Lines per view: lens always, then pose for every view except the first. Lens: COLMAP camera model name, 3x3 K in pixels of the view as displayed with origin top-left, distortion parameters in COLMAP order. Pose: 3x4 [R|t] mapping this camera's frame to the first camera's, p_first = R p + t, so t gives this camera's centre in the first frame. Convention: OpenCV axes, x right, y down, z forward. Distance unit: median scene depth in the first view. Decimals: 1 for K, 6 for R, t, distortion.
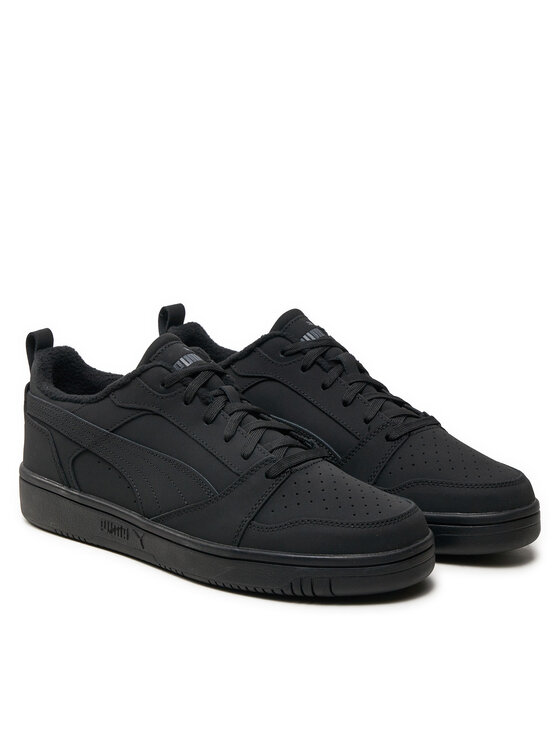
lens RADIAL K [[2914.2, 0, 280.0], [0, 2914.2, 373.0], [0, 0, 1]] dist [-0.837134, -0.184818]
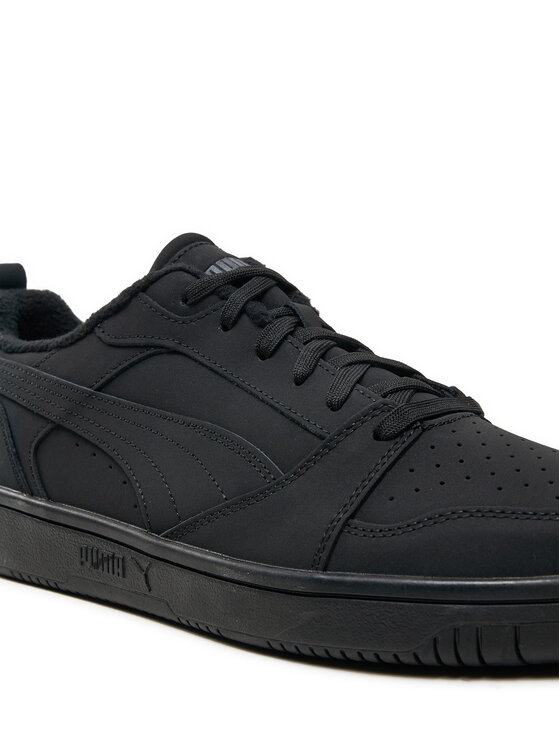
lens RADIAL K [[1759.6, 0, 280.0], [0, 1759.6, 373.0], [0, 0, 1]] dist [-0.198294, -0.473839]
pose [[0.999141, -0.023888, -0.033851, -0.010603], [0.019758, 0.992876, -0.117501, 0.059064], [0.036417, 0.116731, 0.992496, 0.669248]]
